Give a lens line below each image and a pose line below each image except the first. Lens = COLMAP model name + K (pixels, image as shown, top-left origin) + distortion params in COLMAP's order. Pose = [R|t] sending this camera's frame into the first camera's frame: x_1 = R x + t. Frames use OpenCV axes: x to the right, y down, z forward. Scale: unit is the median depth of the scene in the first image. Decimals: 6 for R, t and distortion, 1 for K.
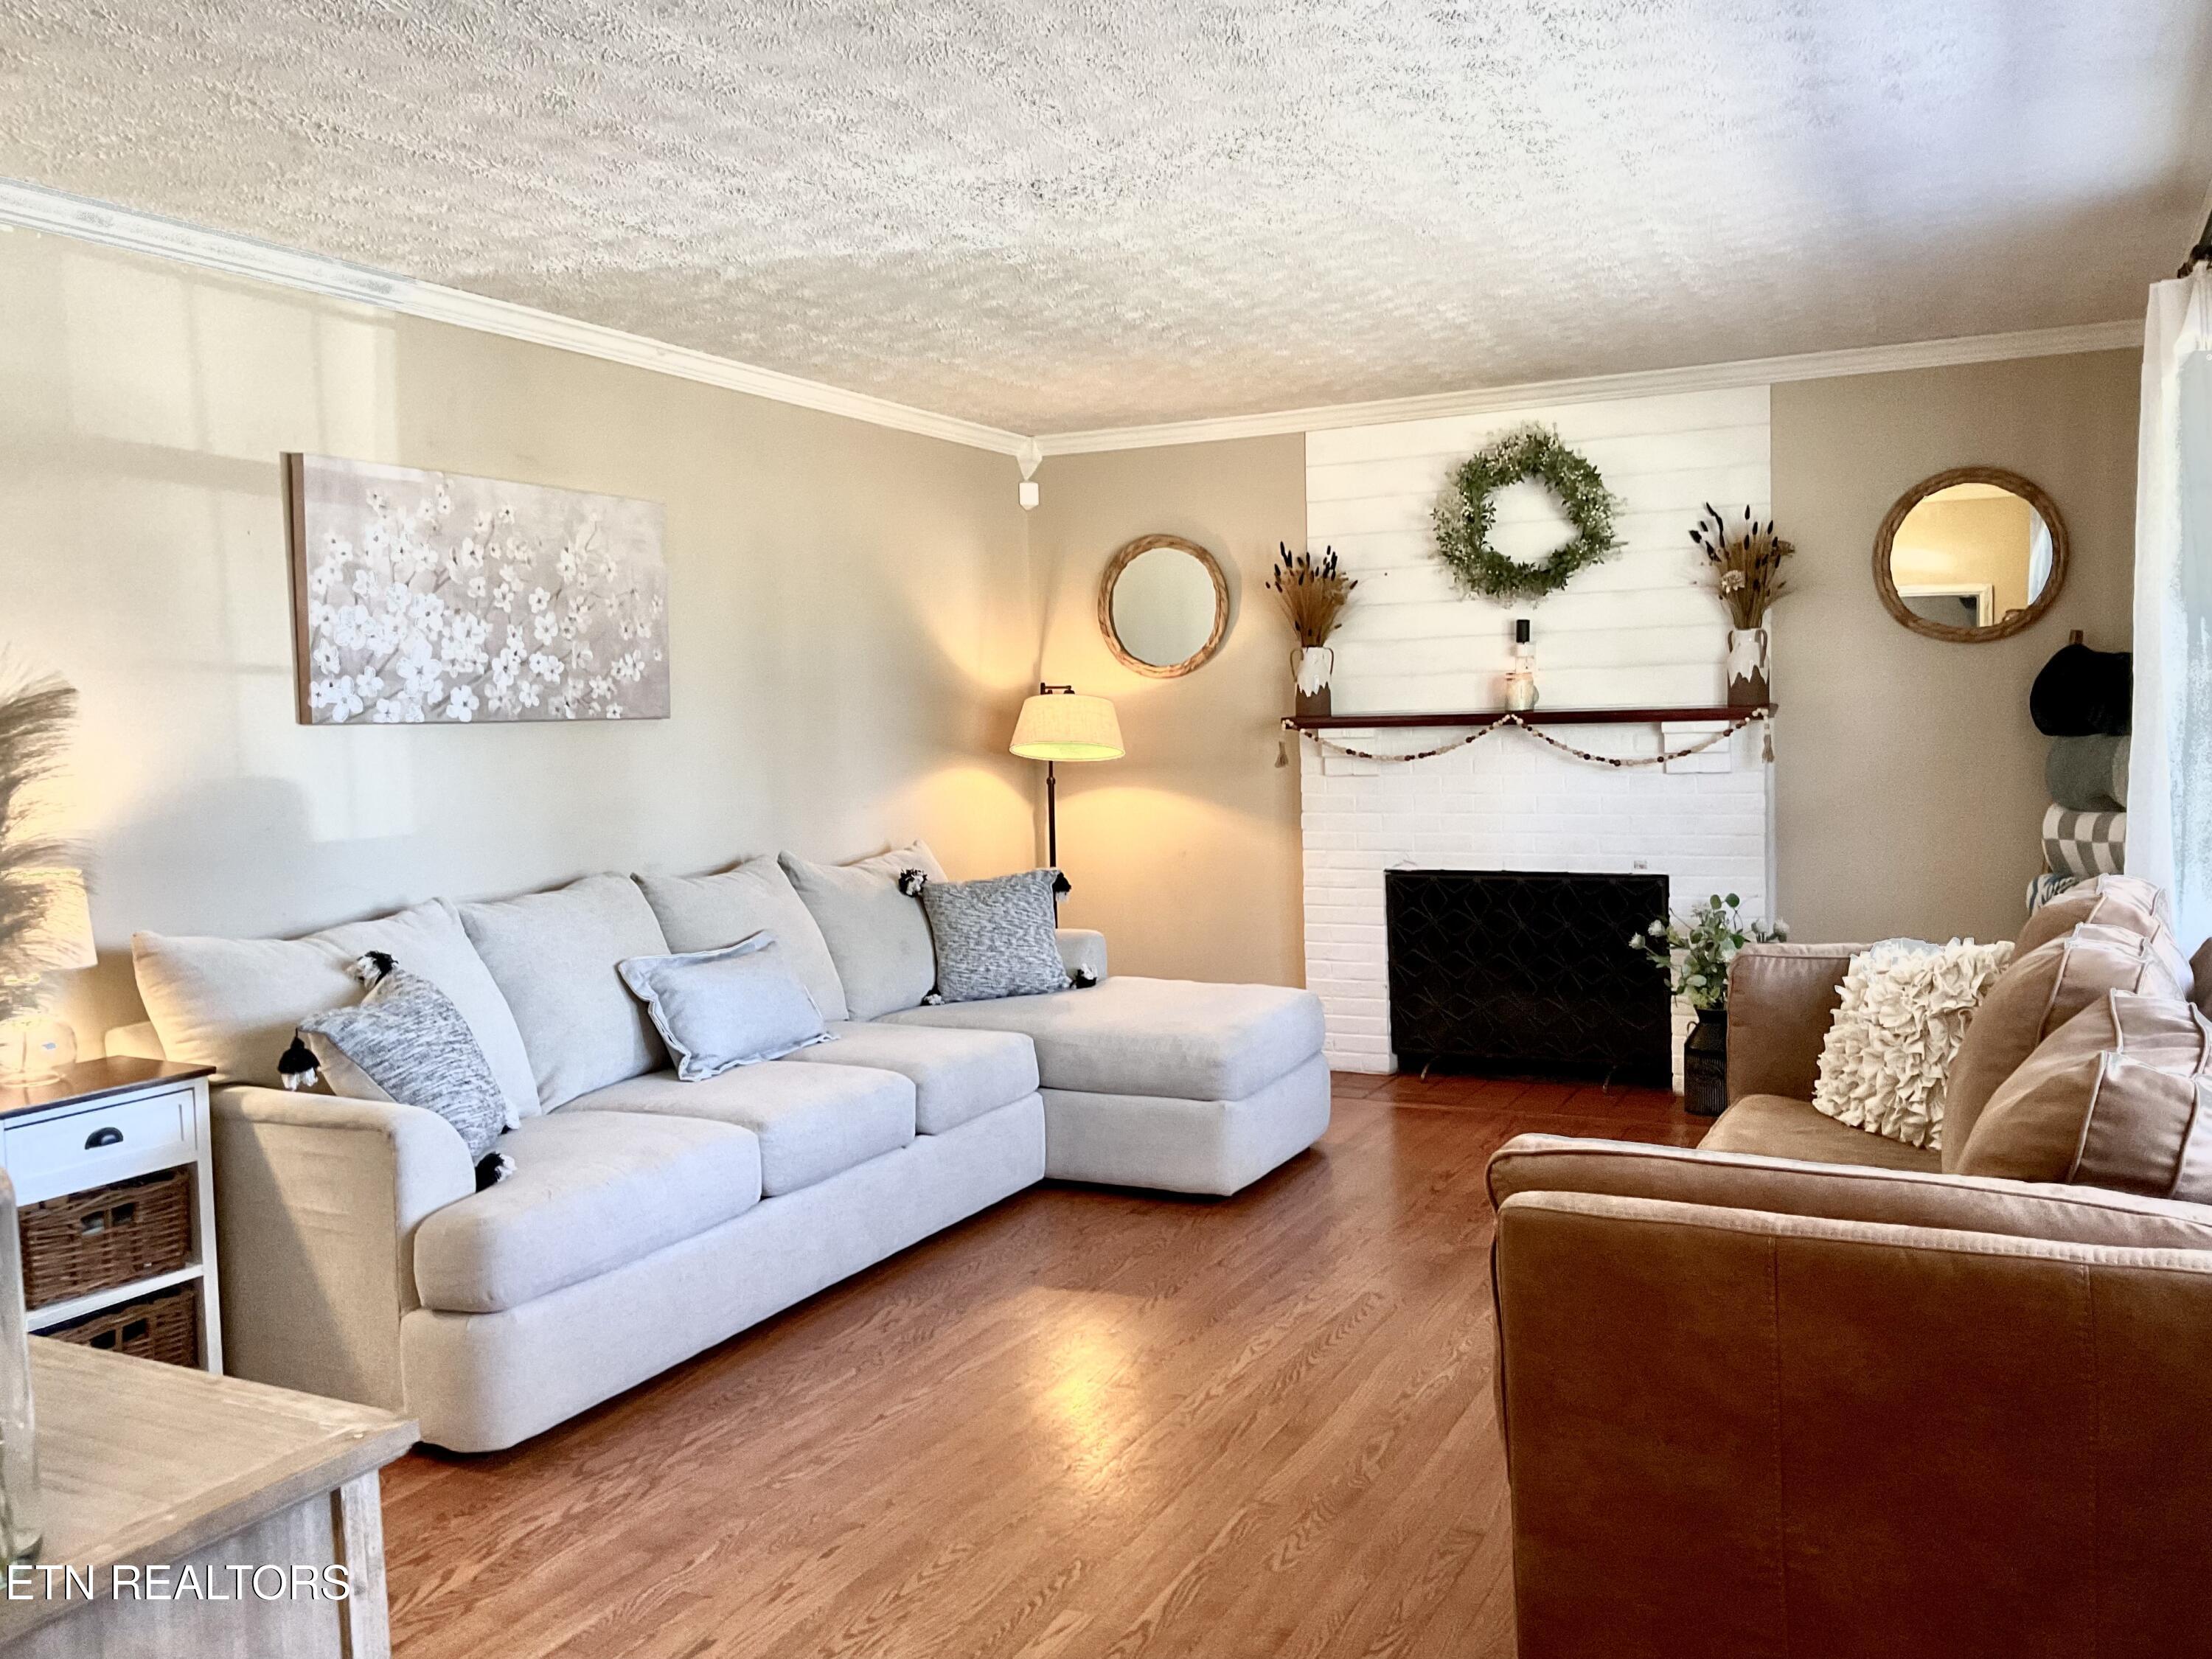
lens RADIAL K [[1846.8, 0, 1105.7], [0, 1846.8, 834.3], [0, 0, 1]] dist [0.104225, -0.219177]
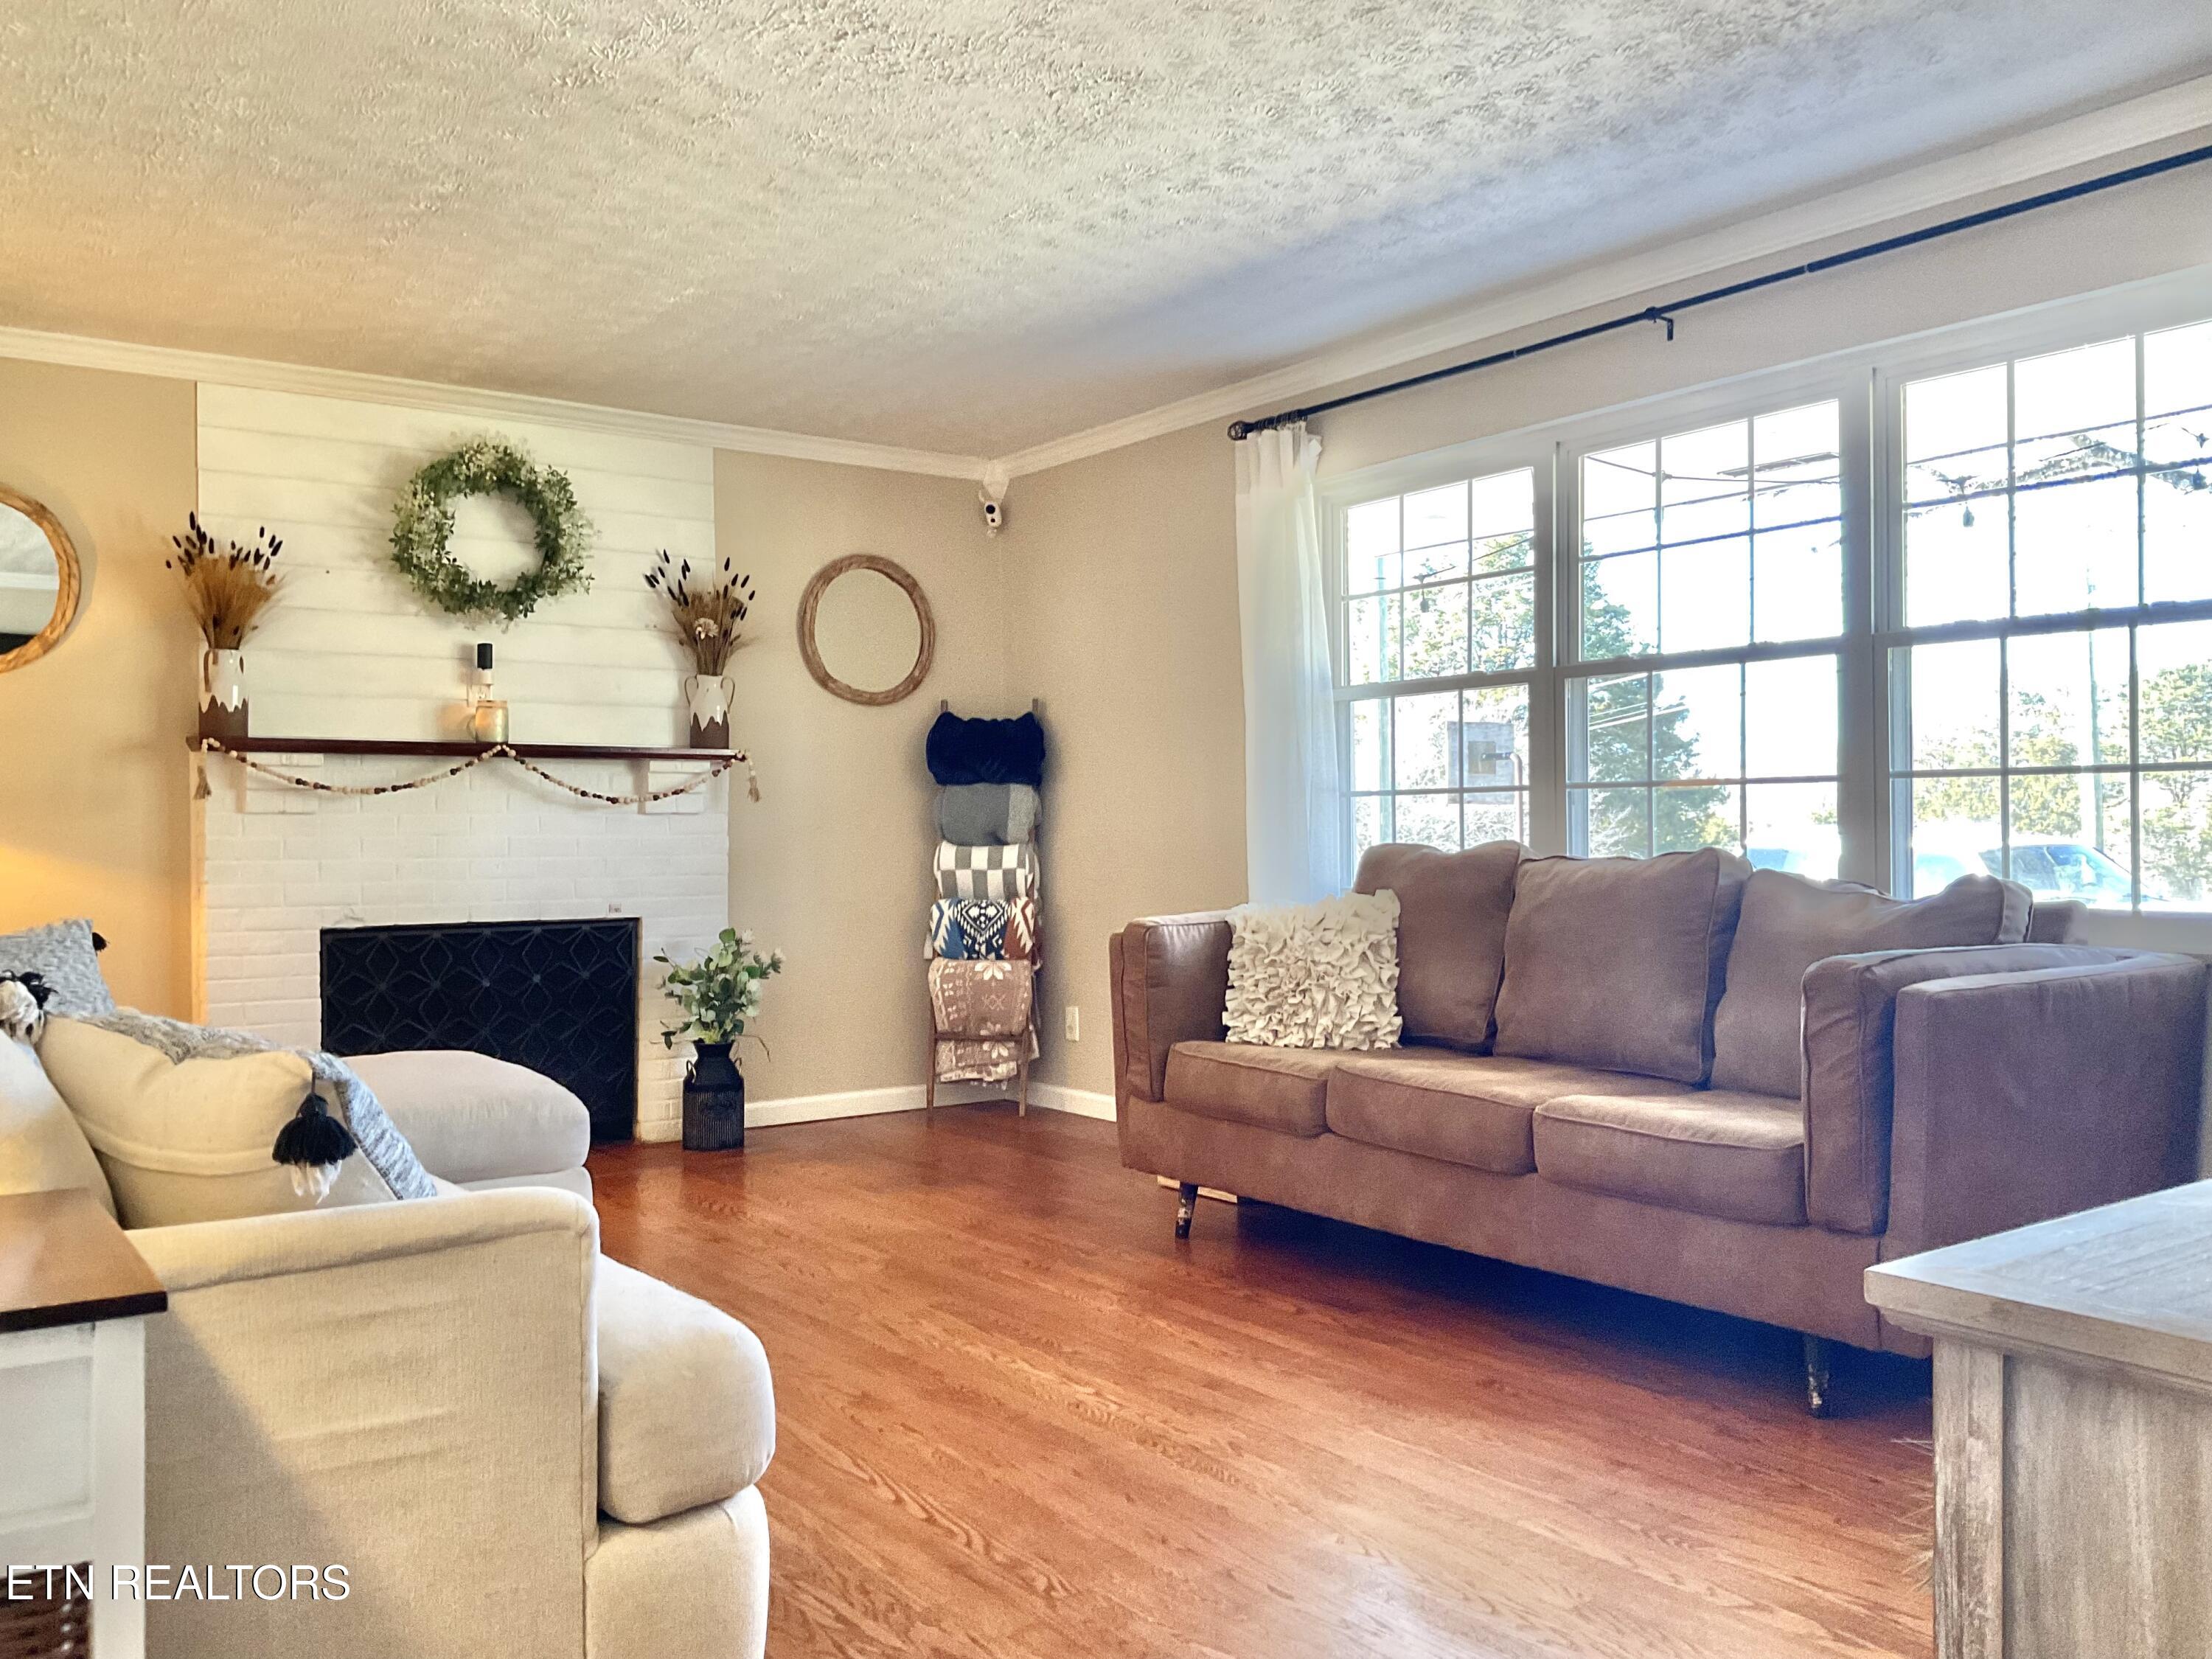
lens RADIAL K [[1846.8, 0, 1105.7], [0, 1846.8, 834.3], [0, 0, 1]] dist [0.104225, -0.219177]
pose [[0.446286, 0.024486, 0.894555, -0.470230], [0.058044, 0.996729, -0.056240, 0.047759], [-0.893006, 0.077023, 0.443405, 0.345453]]
